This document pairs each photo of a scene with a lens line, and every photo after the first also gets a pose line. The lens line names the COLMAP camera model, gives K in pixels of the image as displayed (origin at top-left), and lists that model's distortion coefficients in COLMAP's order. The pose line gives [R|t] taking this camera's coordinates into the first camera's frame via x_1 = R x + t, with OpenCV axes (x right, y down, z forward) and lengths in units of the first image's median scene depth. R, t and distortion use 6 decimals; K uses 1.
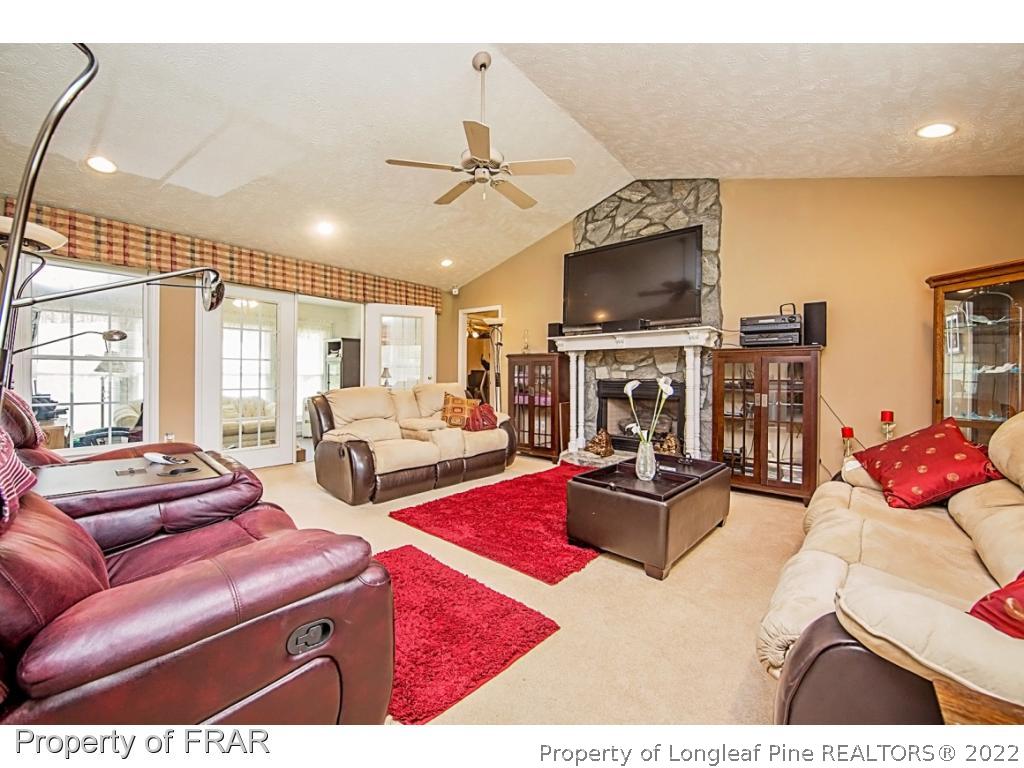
lens RADIAL K [[419.6, 0, 511.7], [0, 419.6, 376.1], [0, 0, 1]] dist [-0.002155, -0.000036]
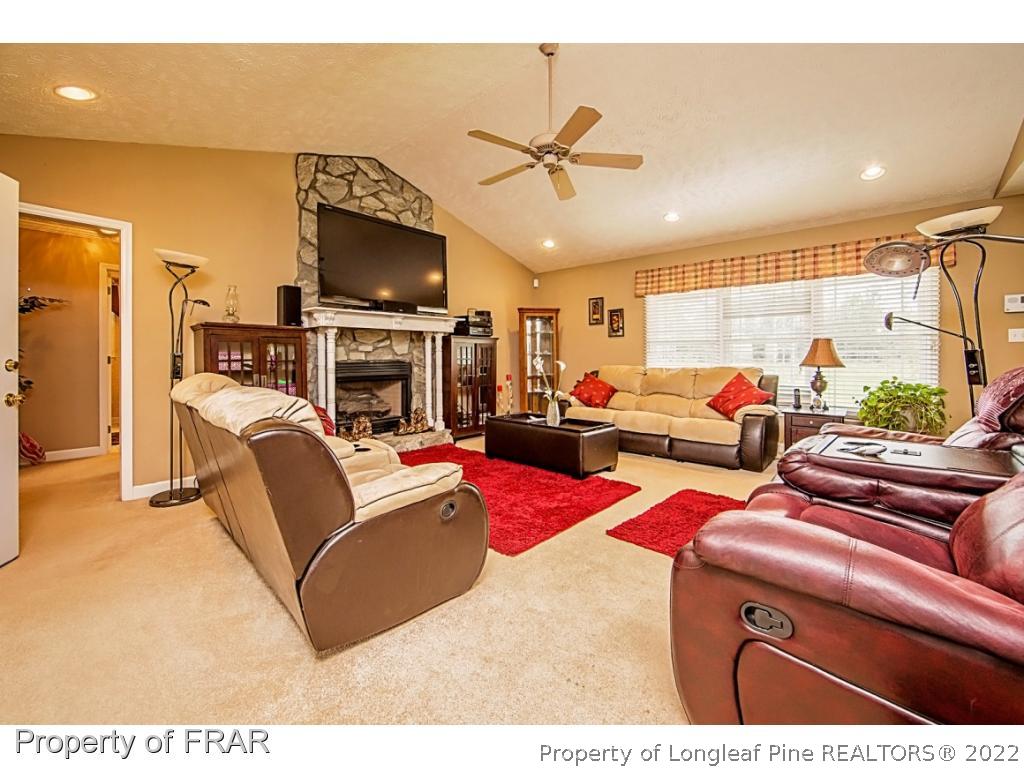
lens RADIAL K [[419.6, 0, 549.9], [0, 419.6, 360.5], [0, 0, 1]] dist [-0.002155, -0.000036]
pose [[-0.033091, -0.015258, 0.999336, -0.673857], [0.009688, 0.999832, 0.015586, -0.002951], [-0.999405, 0.010197, -0.032937, 0.593799]]
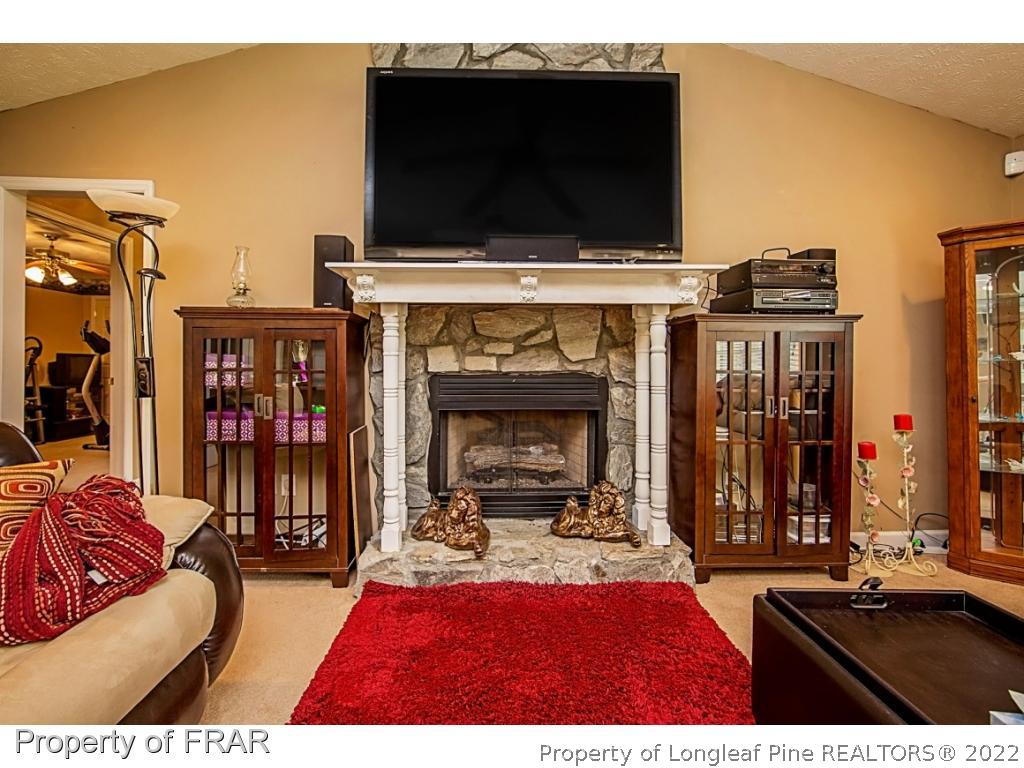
lens RADIAL K [[419.6, 0, 499.0], [0, 419.6, 369.8], [0, 0, 1]] dist [-0.002155, -0.000036]
pose [[0.763719, -0.008929, 0.645487, -0.037701], [0.006815, 0.999960, 0.005768, 0.001895], [-0.645513, -0.000006, 0.763750, 0.609978]]
